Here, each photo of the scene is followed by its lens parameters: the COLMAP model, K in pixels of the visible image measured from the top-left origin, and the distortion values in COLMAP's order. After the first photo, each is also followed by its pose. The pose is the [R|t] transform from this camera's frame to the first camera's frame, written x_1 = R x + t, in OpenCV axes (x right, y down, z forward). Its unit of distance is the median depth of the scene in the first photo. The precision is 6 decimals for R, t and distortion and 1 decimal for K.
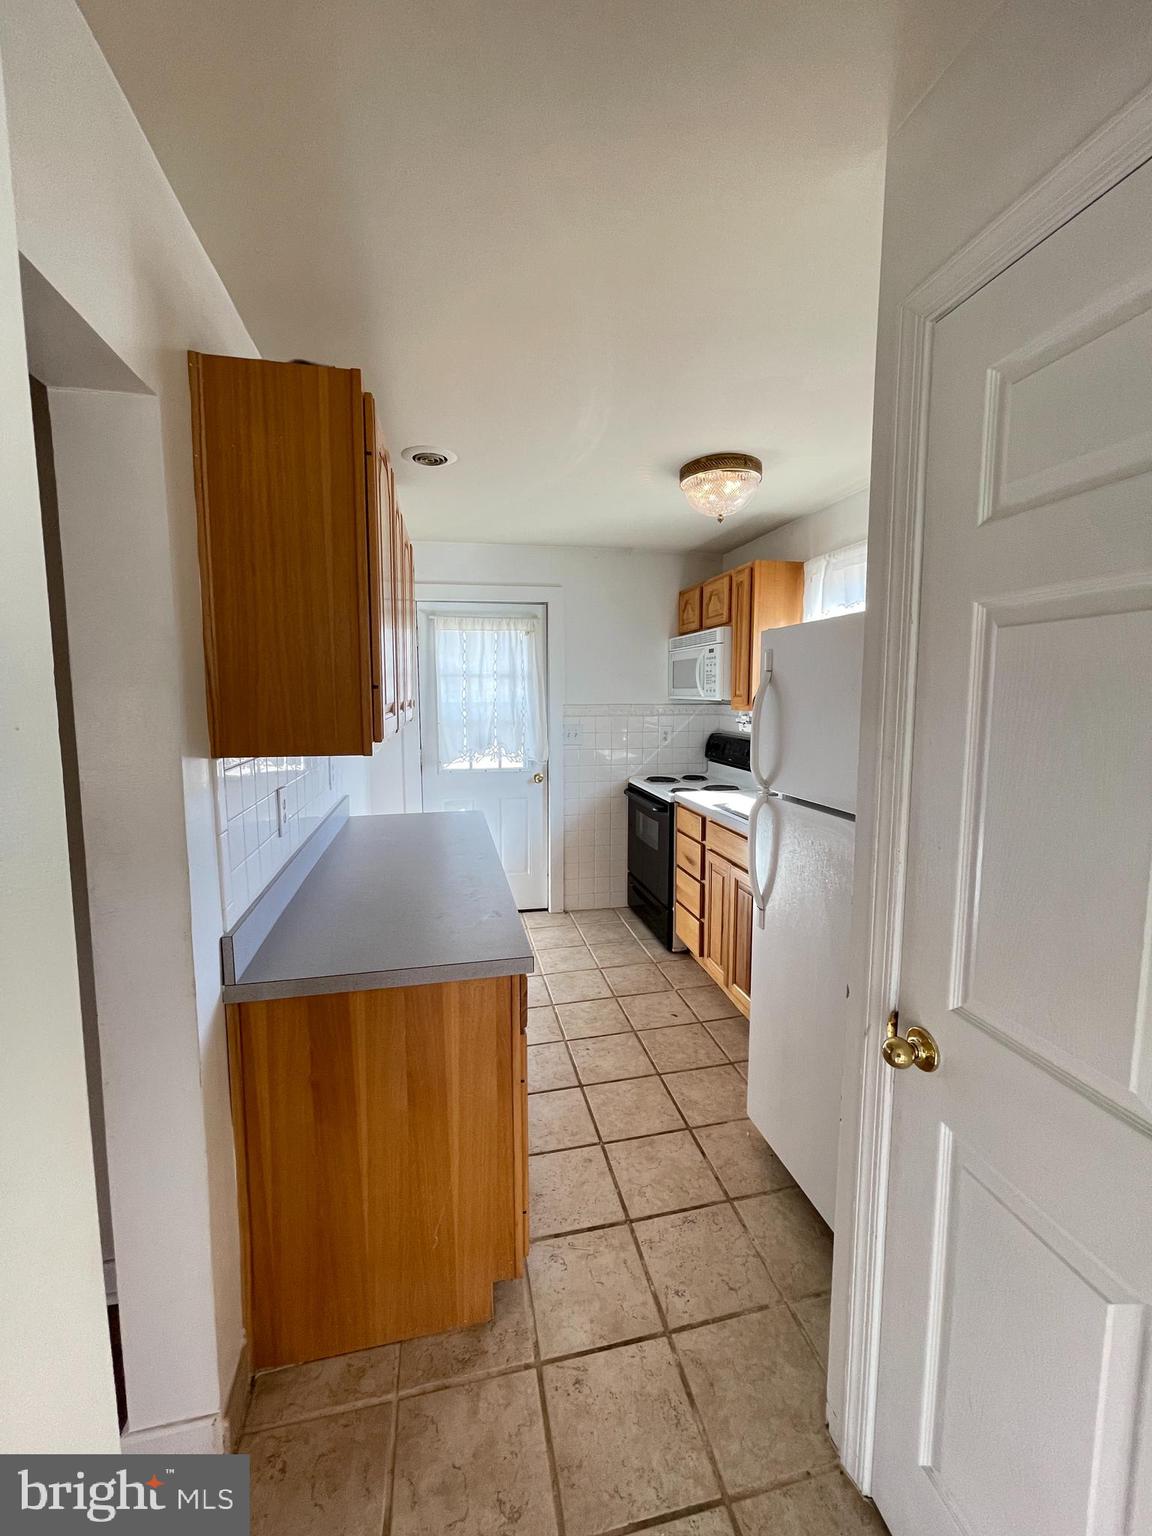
lens RADIAL K [[620.8, 0, 574.6], [0, 620.8, 755.2], [0, 0, 1]] dist [0.000687, -0.000343]
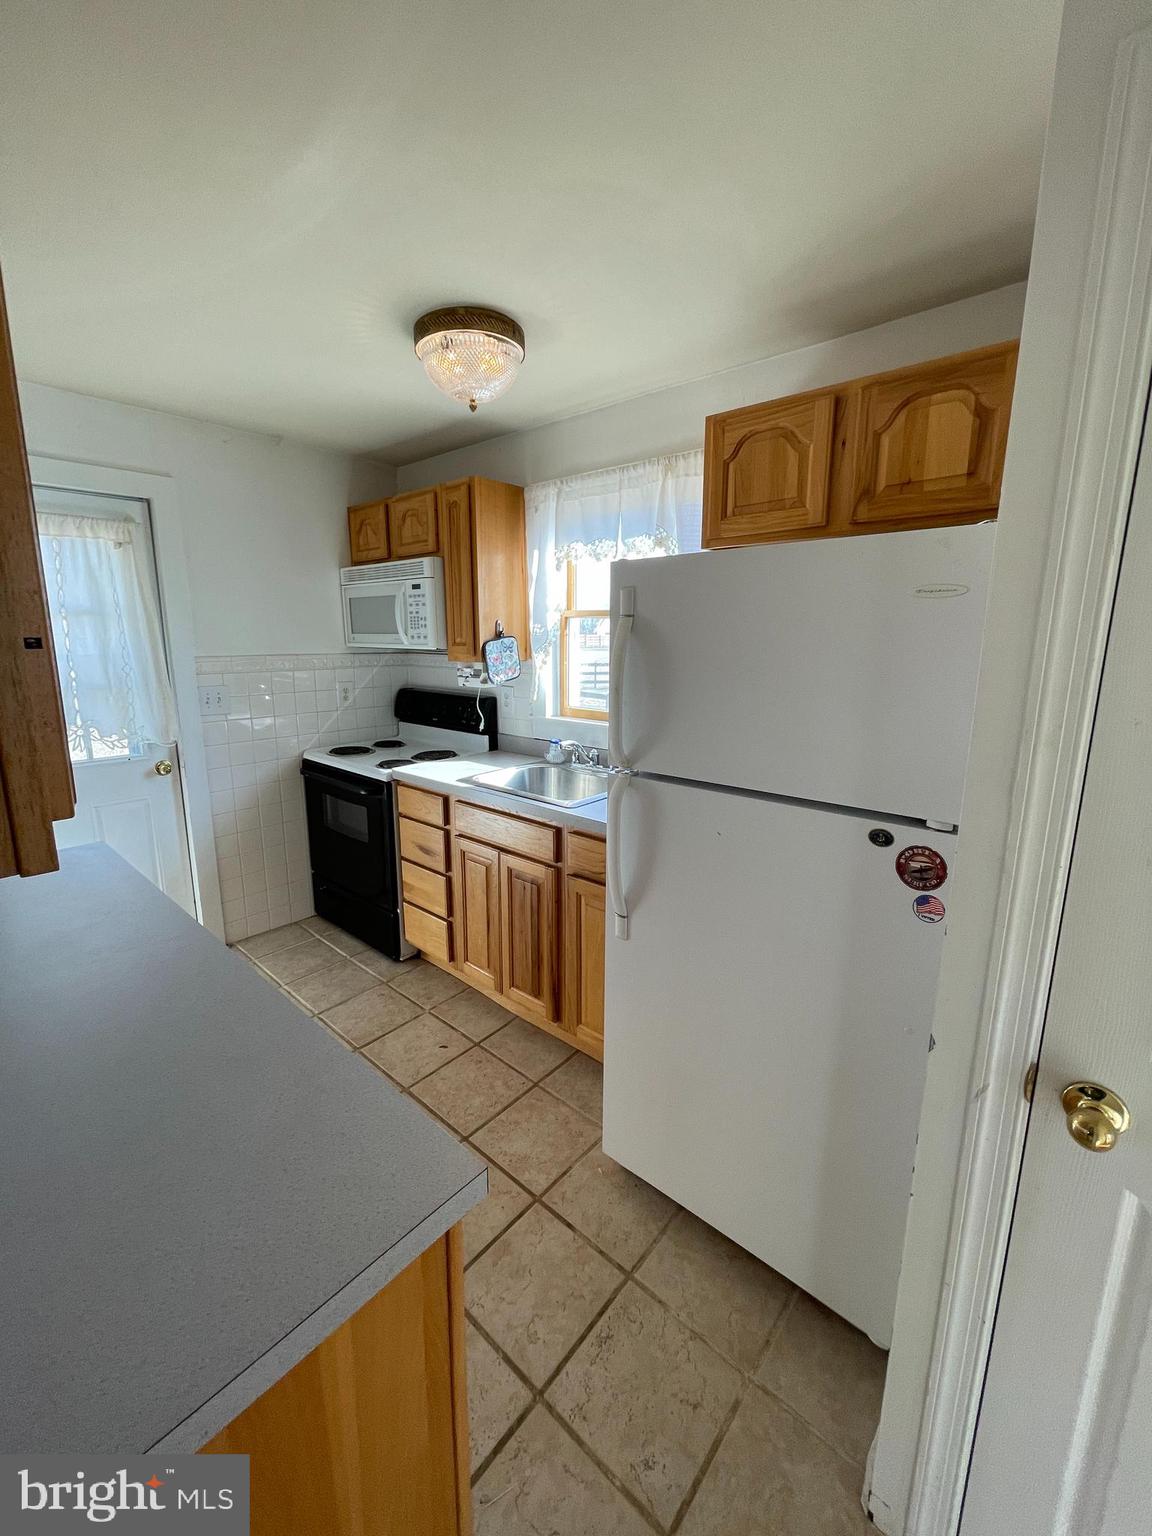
lens RADIAL K [[620.8, 0, 574.6], [0, 620.8, 755.2], [0, 0, 1]] dist [0.000687, -0.000343]
pose [[0.801384, -0.109178, 0.588102, -0.114430], [0.057287, 0.992690, 0.106226, -0.026867], [-0.595401, -0.051437, 0.801781, 0.231481]]
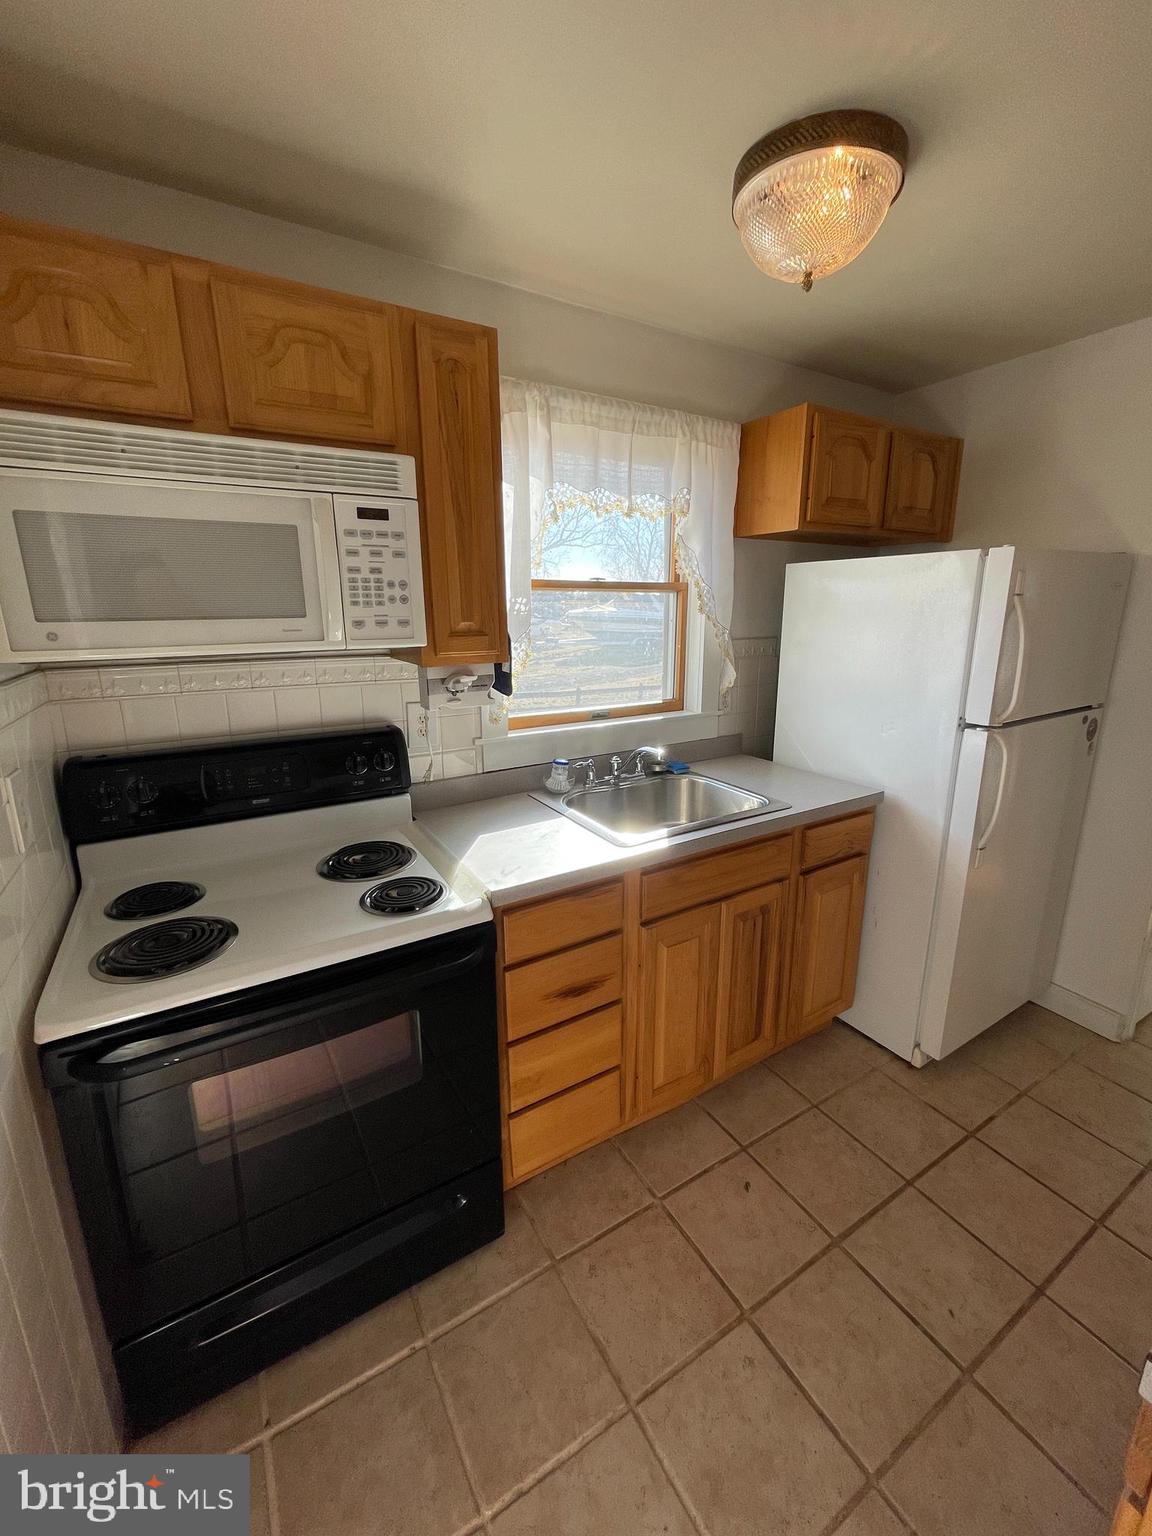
lens RADIAL K [[621.9, 0, 574.7], [0, 621.9, 755.6], [0, 0, 1]] dist [-0.001869, 0.002065]
pose [[-0.324624, -0.218426, 0.920277, -0.199378], [0.106253, 0.958390, 0.264953, -0.119658], [-0.939856, 0.183792, -0.287908, 1.054560]]
